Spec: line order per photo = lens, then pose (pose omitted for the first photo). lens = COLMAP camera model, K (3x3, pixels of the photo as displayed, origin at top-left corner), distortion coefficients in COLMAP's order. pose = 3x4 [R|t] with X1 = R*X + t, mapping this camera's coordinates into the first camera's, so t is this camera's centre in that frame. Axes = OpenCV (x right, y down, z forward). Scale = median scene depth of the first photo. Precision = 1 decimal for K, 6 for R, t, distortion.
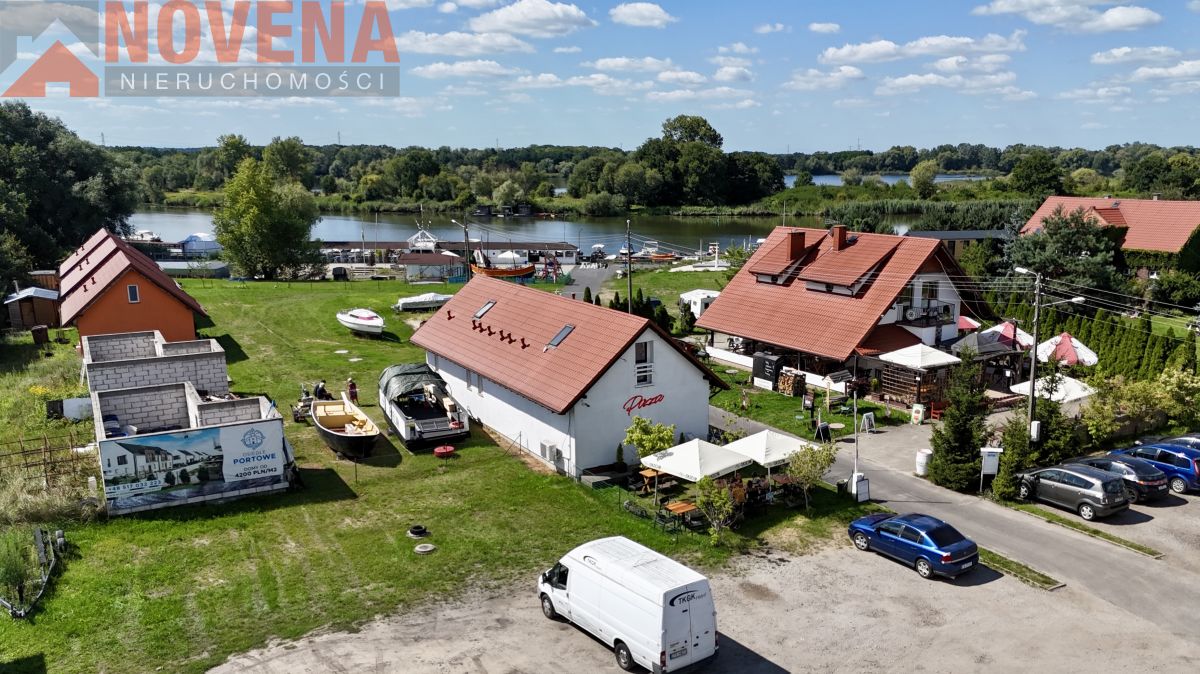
lens RADIAL K [[924.6, 0, 600.0], [0, 924.6, 337.0], [0, 0, 1]] dist [0.001633, 0.000416]
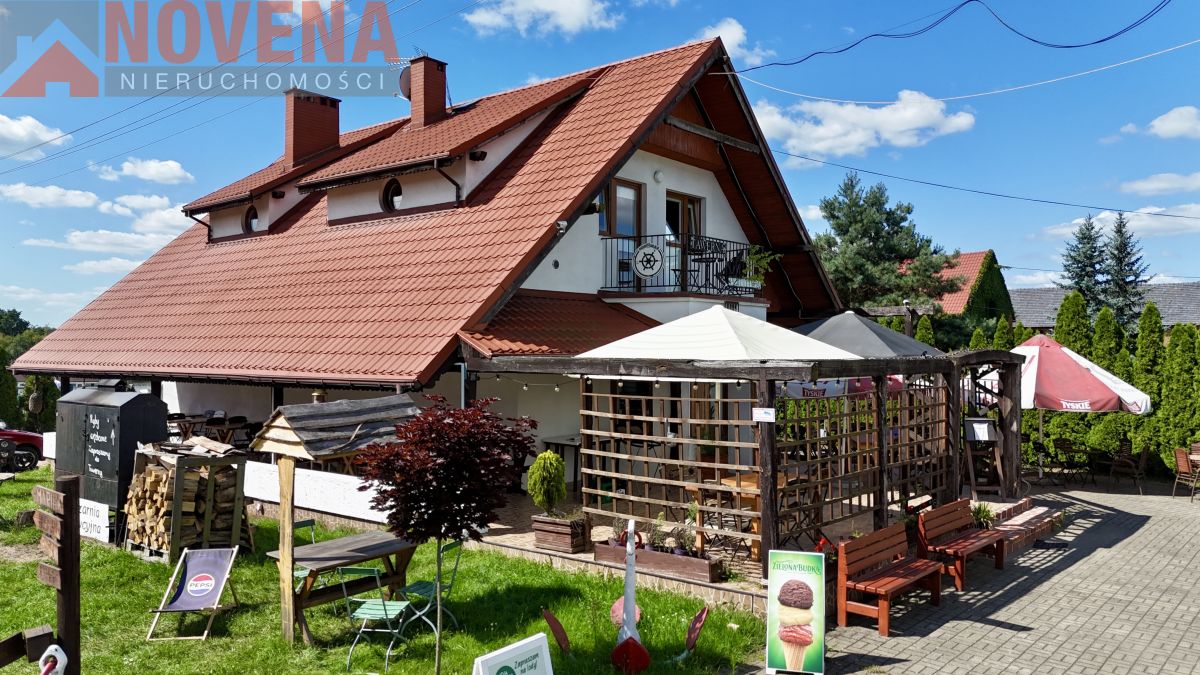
lens RADIAL K [[924.6, 0, 600.0], [0, 924.6, 337.5], [0, 0, 1]] dist [0.001633, 0.000416]
pose [[0.934721, 0.018816, 0.354883, 0.226019], [0.048168, 0.982674, -0.178972, 0.057149], [-0.352102, 0.184383, 0.917620, 0.772380]]
